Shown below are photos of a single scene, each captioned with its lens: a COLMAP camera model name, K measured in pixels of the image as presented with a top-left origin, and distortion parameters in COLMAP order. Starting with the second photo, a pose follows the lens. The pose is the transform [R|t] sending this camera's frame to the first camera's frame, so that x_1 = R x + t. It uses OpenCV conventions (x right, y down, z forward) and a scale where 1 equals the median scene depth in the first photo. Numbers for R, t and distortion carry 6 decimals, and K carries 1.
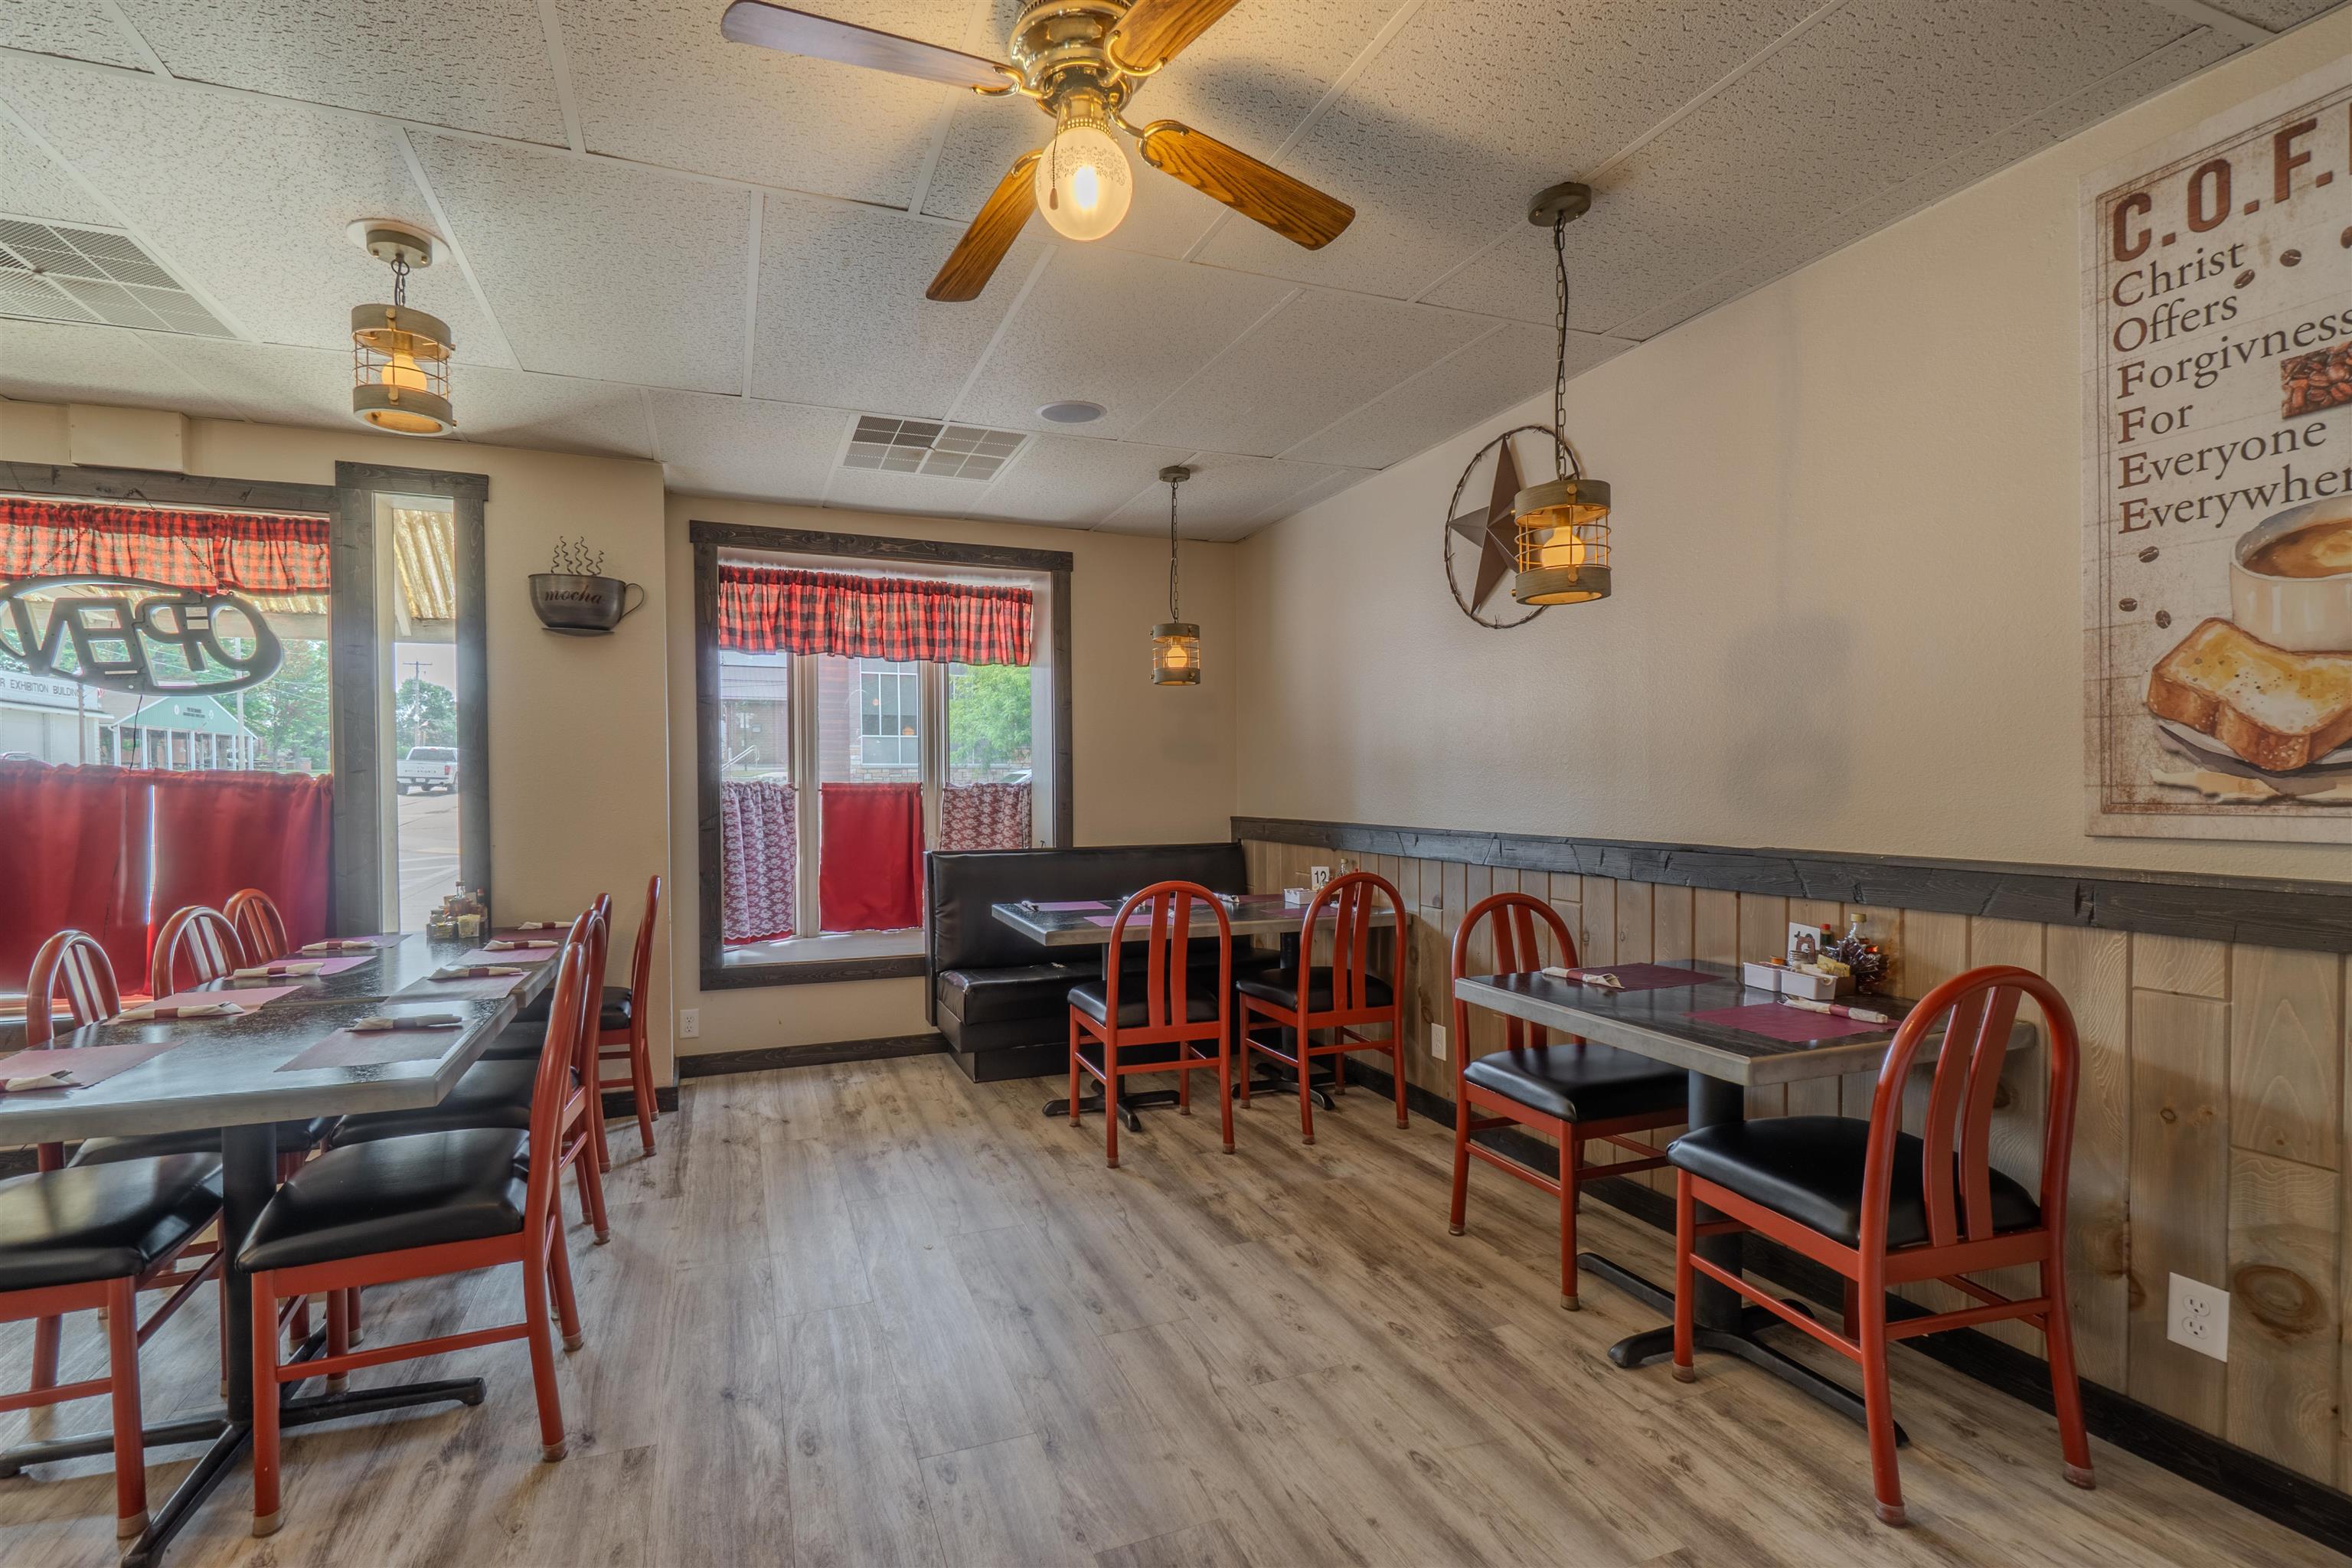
lens RADIAL K [[1033.9, 0, 1083.9], [0, 1033.9, 800.1], [0, 0, 1]] dist [0.002187, 0.000835]
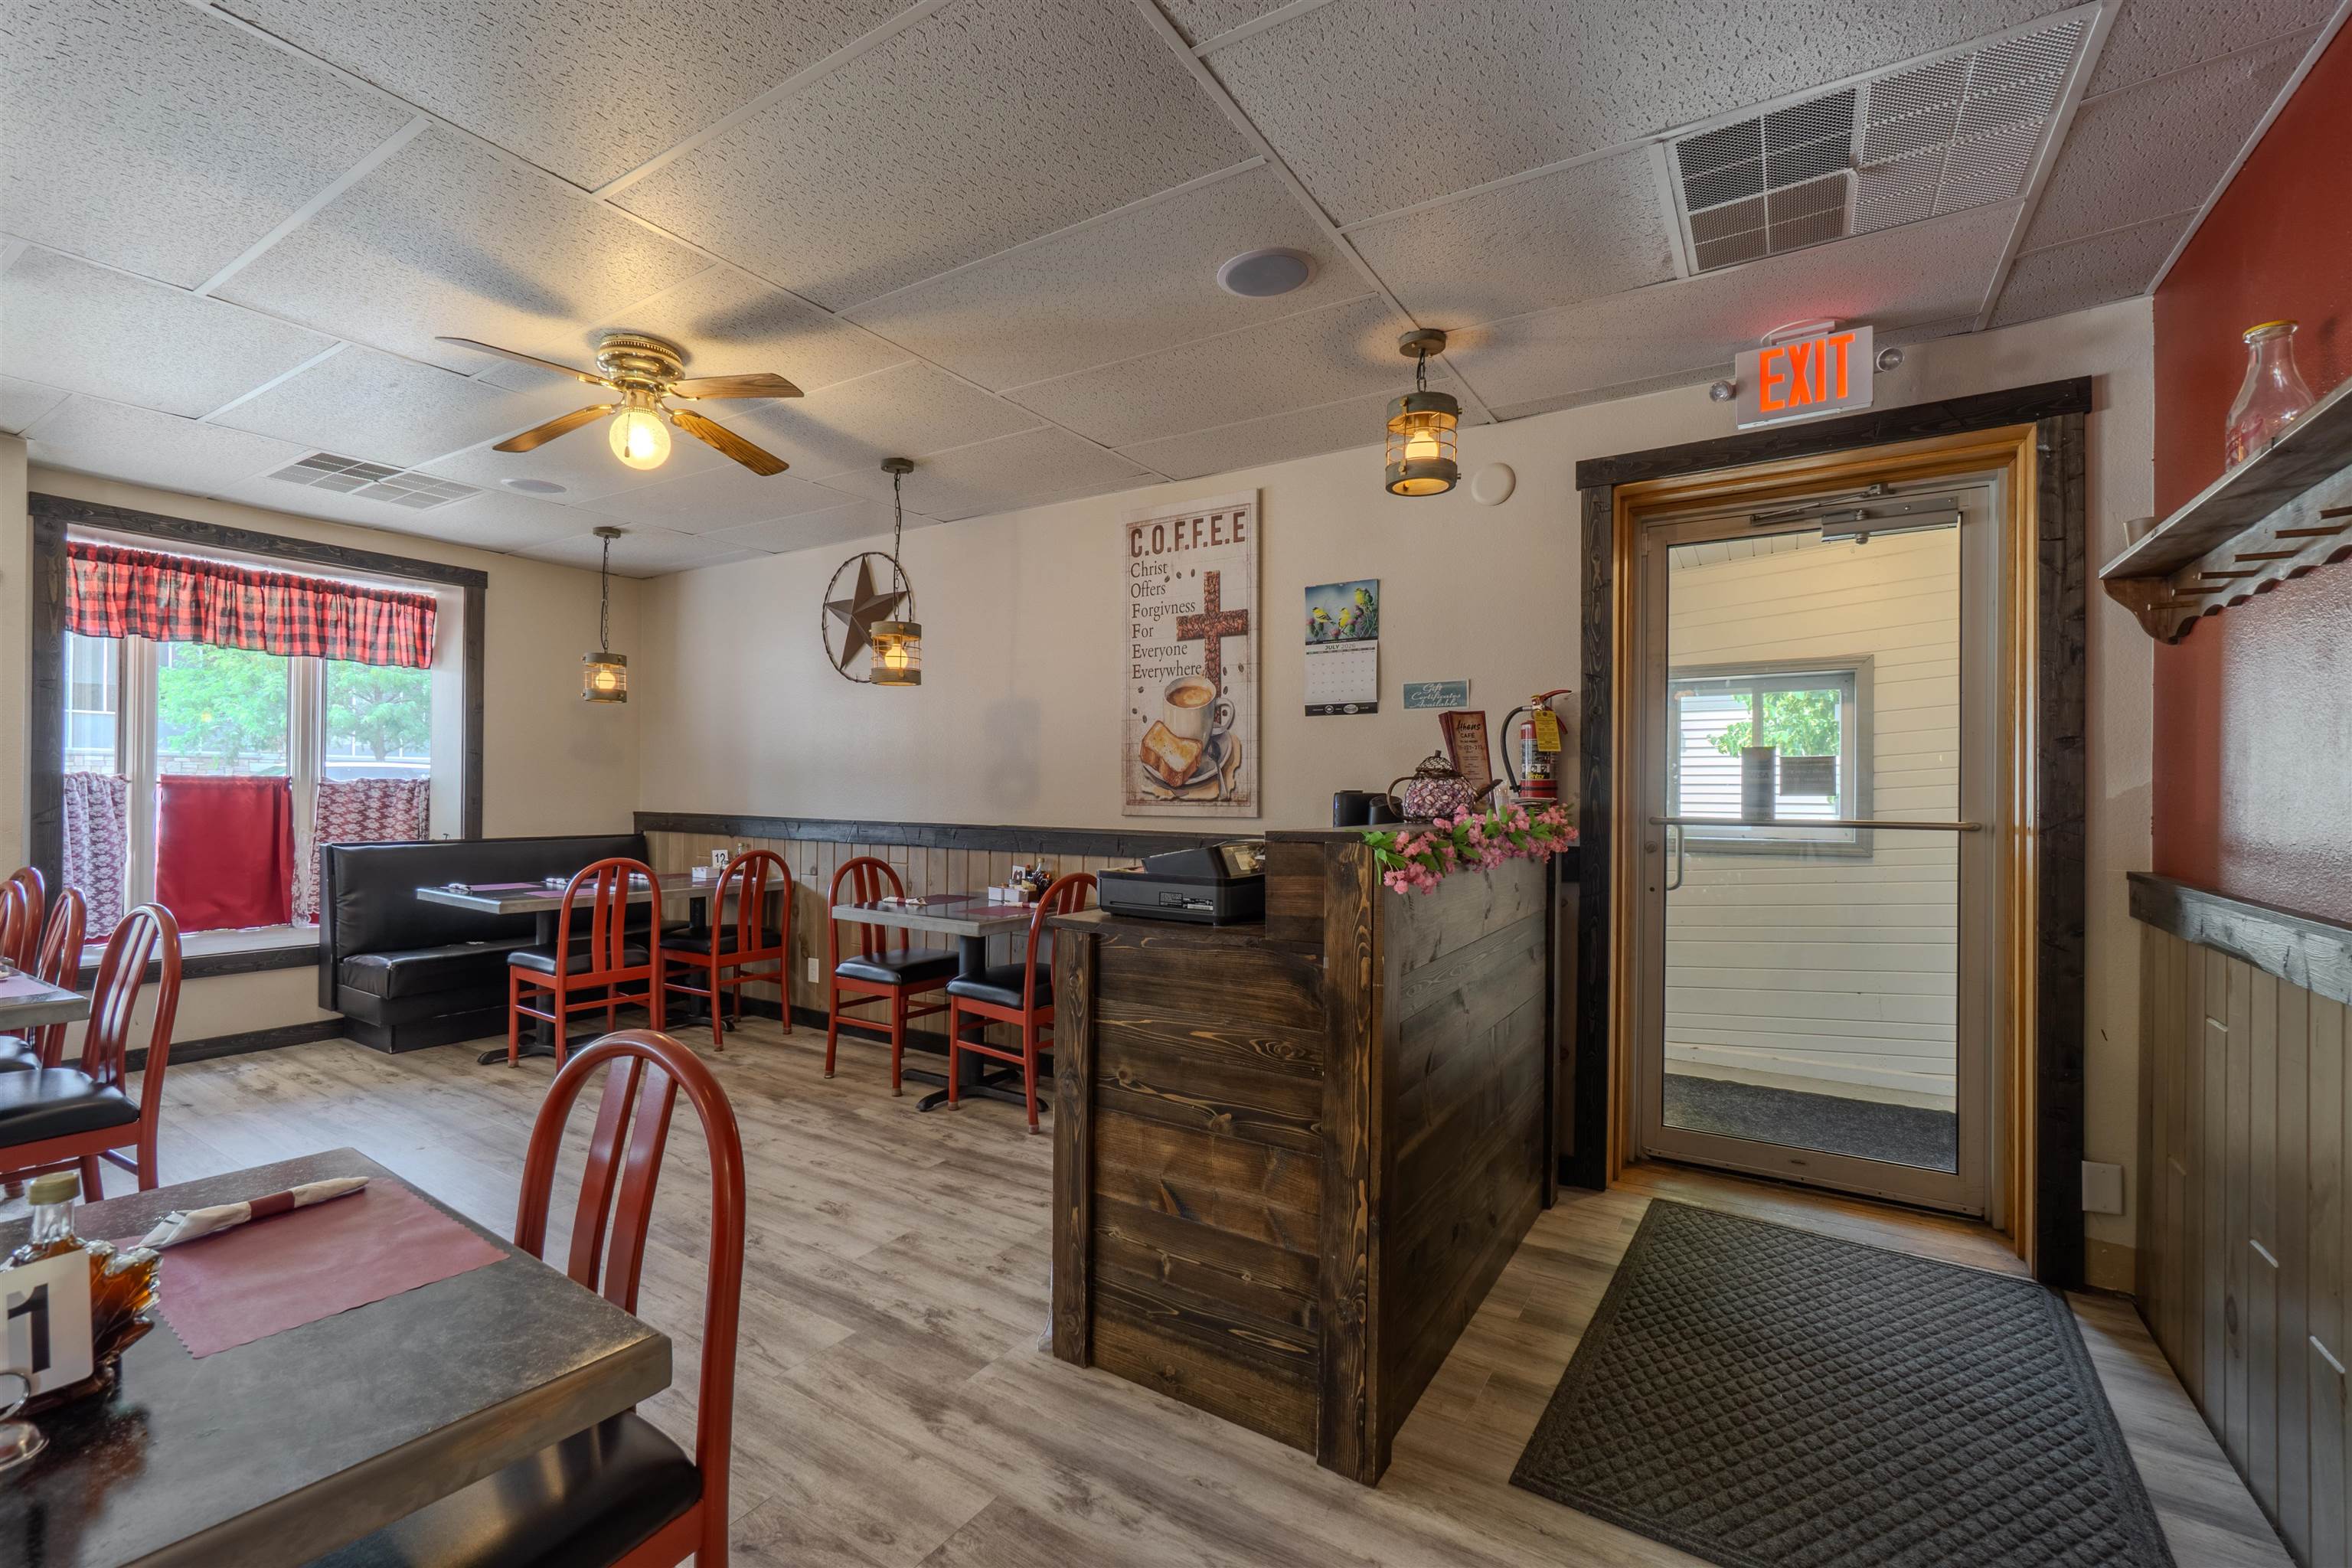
lens RADIAL K [[1015.0, 0, 1170.1], [0, 1015.0, 786.2], [0, 0, 1]] dist [-0.022731, 0.000341]
pose [[0.771377, 0.016400, 0.636167, -0.173139], [-0.006023, 0.999811, -0.018473, 0.006922], [-0.636350, 0.010418, 0.771330, -0.397600]]
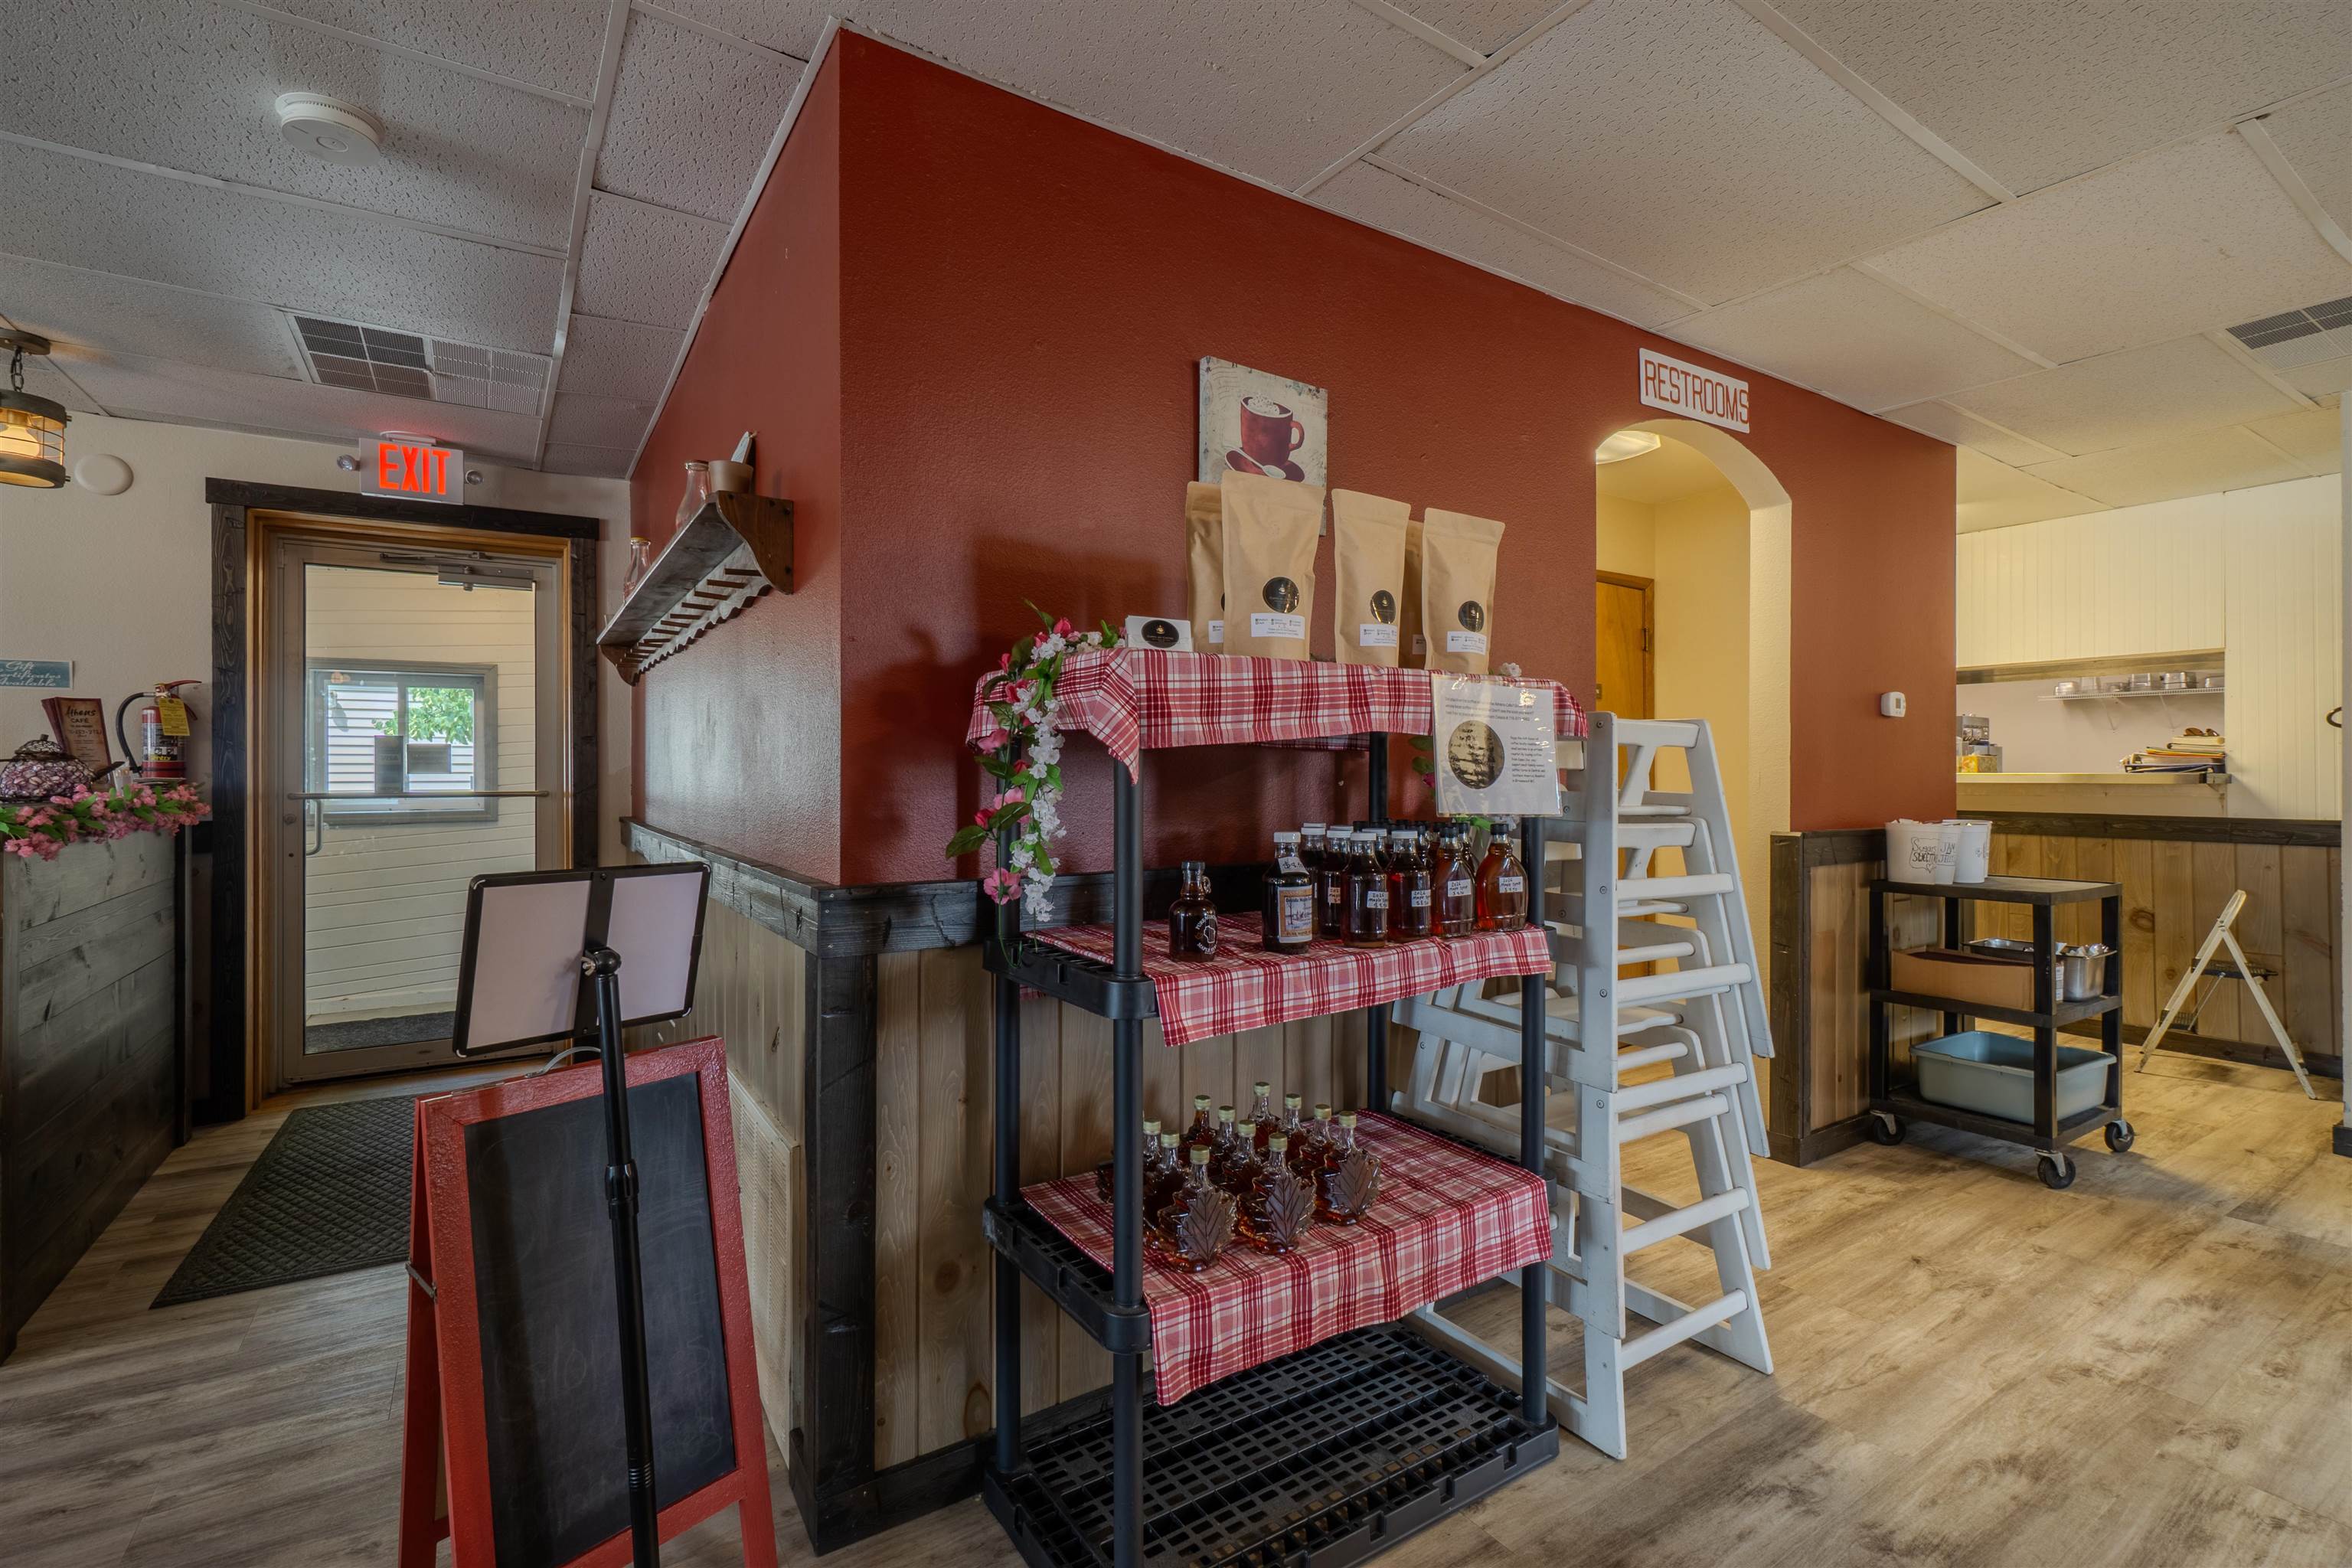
lens RADIAL K [[1015.7, 0, 1120.6], [0, 1015.7, 773.3], [0, 0, 1]] dist [0.001701, 0.000423]
pose [[-0.228335, 0.007702, 0.973552, -0.514029], [0.015248, 0.999874, -0.004334, 0.012522], [-0.973463, 0.013855, -0.228424, -0.585943]]
